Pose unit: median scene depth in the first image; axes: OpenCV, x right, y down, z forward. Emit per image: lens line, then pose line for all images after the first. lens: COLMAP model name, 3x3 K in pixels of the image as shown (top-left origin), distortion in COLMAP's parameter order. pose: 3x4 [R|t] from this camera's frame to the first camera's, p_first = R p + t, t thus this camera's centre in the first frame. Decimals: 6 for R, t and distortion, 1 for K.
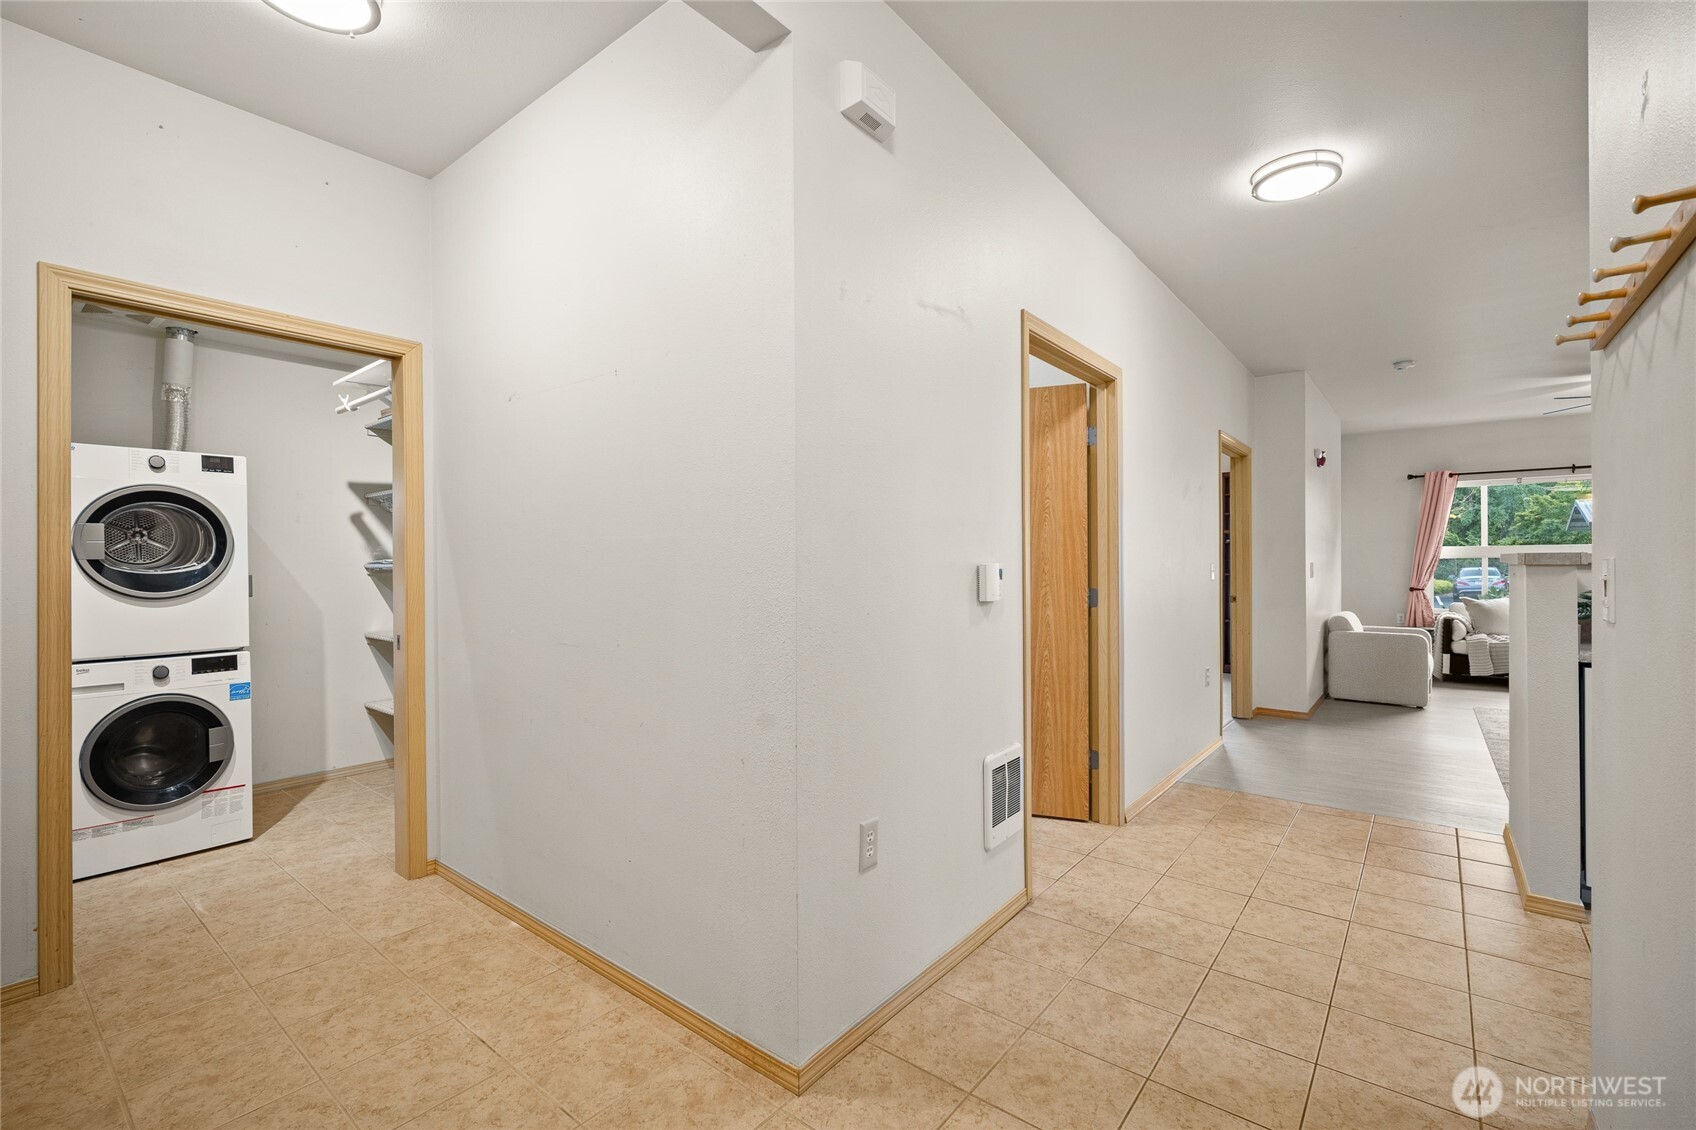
lens RADIAL K [[743.6, 0, 838.7], [0, 743.6, 562.6], [0, 0, 1]] dist [-0.014173, 0.005582]
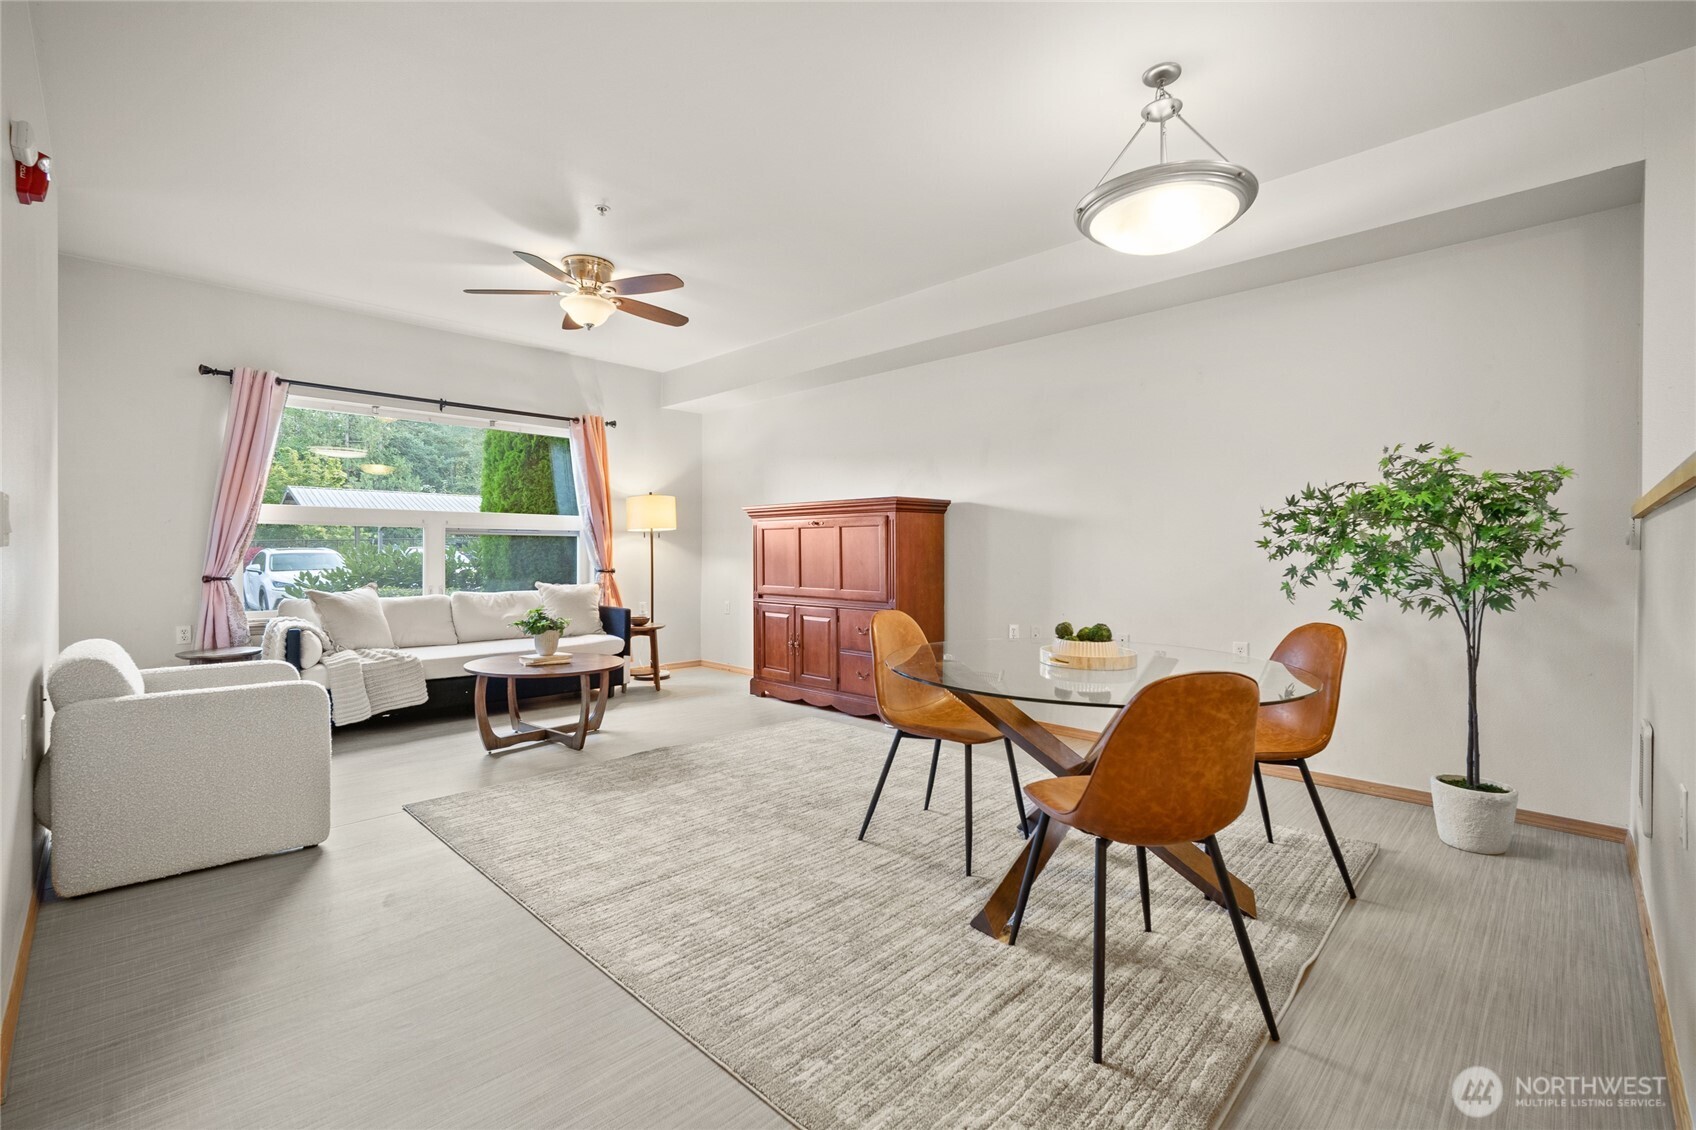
lens RADIAL K [[743.6, 0, 853.7], [0, 743.6, 558.6], [0, 0, 1]] dist [-0.014173, 0.005582]
pose [[0.098400, -0.003020, 0.995142, 0.319697], [-0.005422, 0.999979, 0.003571, 0.018409], [-0.995132, -0.005747, 0.098382, 0.532457]]
